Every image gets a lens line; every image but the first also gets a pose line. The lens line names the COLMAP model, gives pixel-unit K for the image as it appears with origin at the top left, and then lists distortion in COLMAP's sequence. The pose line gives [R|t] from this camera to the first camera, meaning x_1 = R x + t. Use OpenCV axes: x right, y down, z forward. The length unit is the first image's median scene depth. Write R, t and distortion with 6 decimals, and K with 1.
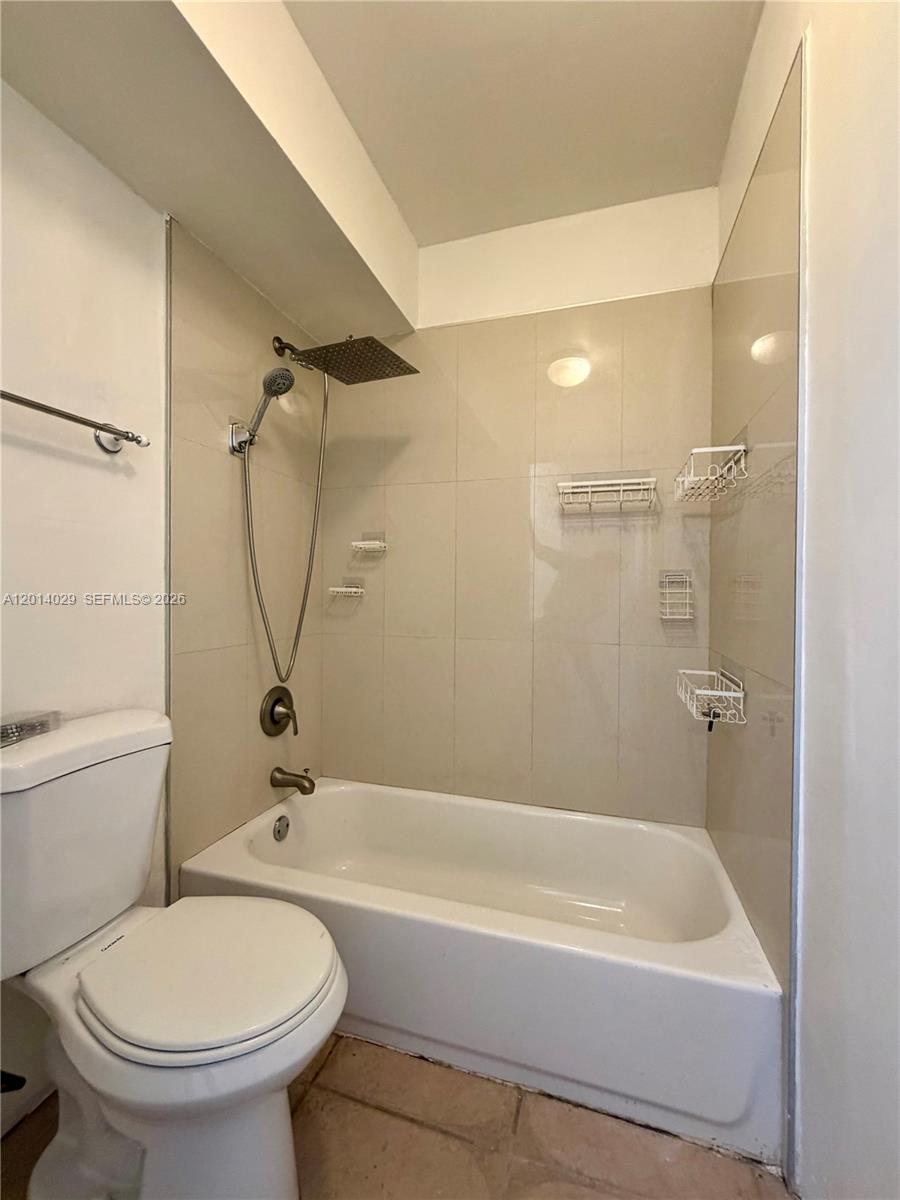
lens RADIAL K [[490.0, 0, 465.4], [0, 490.0, 595.7], [0, 0, 1]] dist [0.000283, 0.000040]
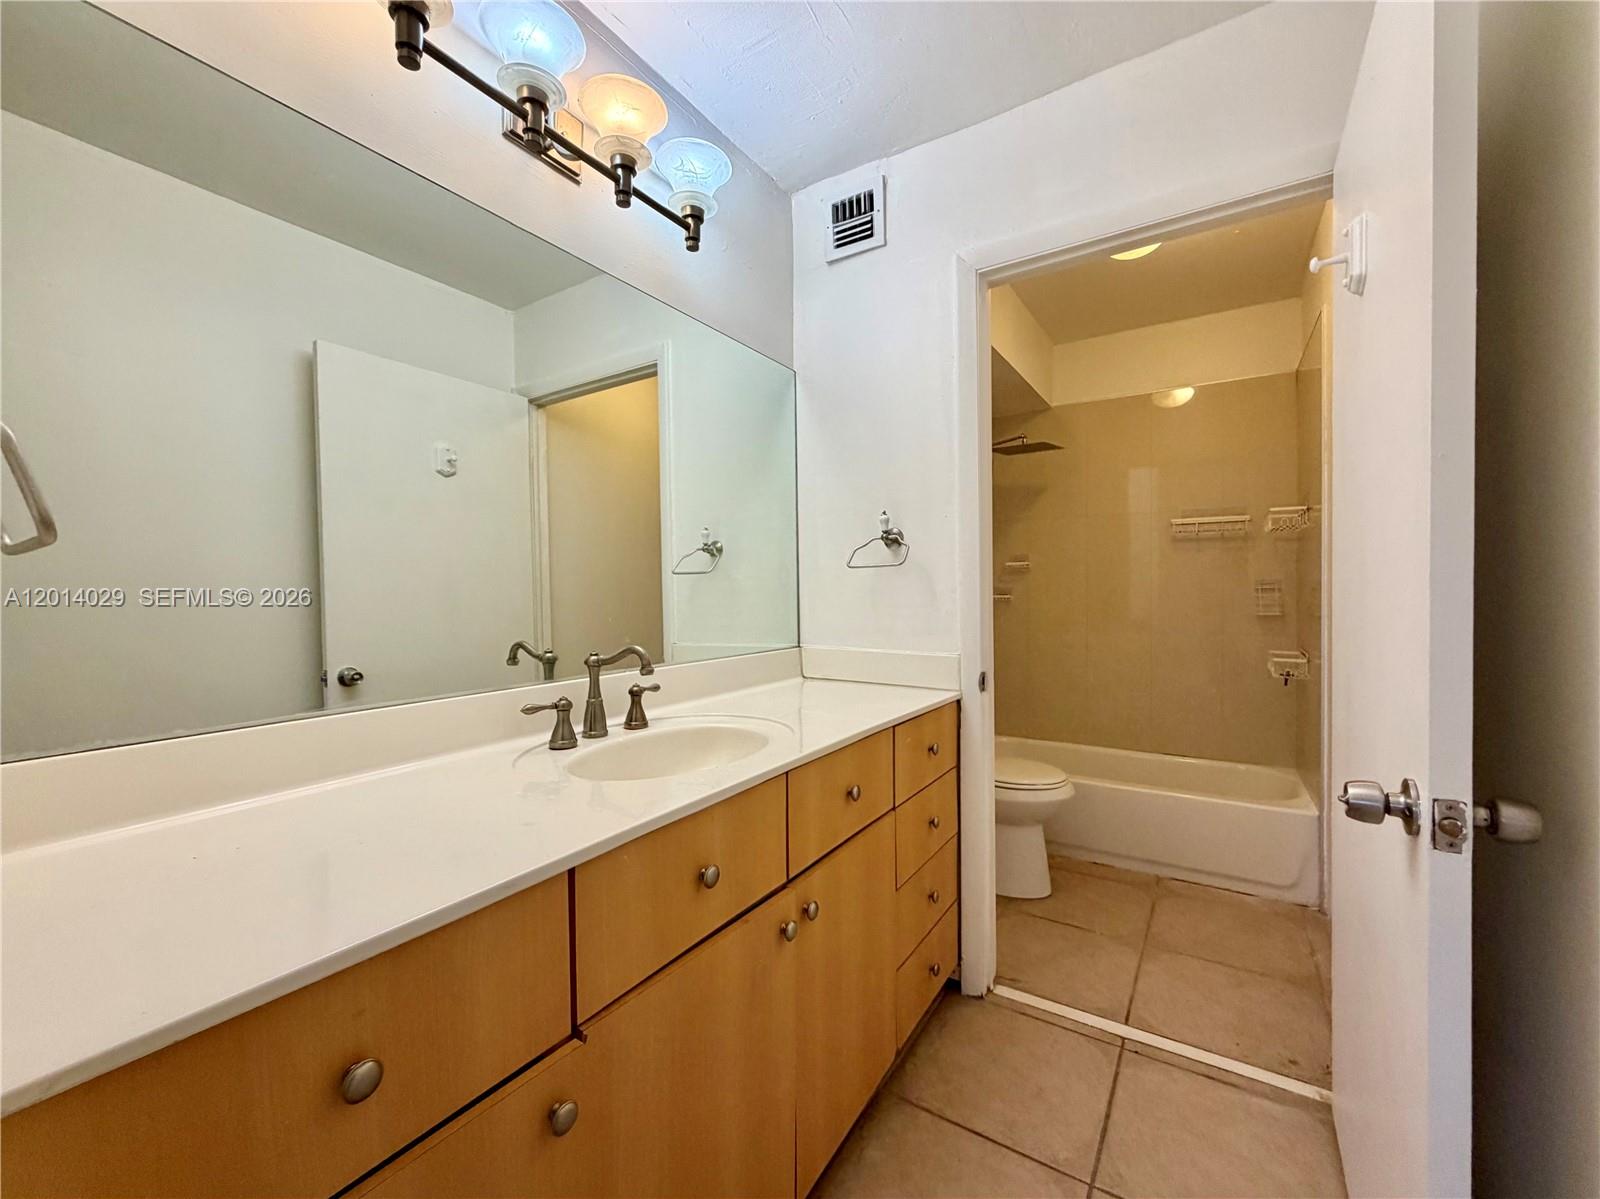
lens RADIAL K [[653.3, 0, 805.9], [0, 653.3, 602.3], [0, 0, 1]] dist [0.000283, 0.000040]
pose [[0.961017, -0.011117, -0.276266, -0.317322], [0.013770, 0.999876, 0.007665, -0.021742], [0.276146, -0.011171, 0.961051, -1.144010]]
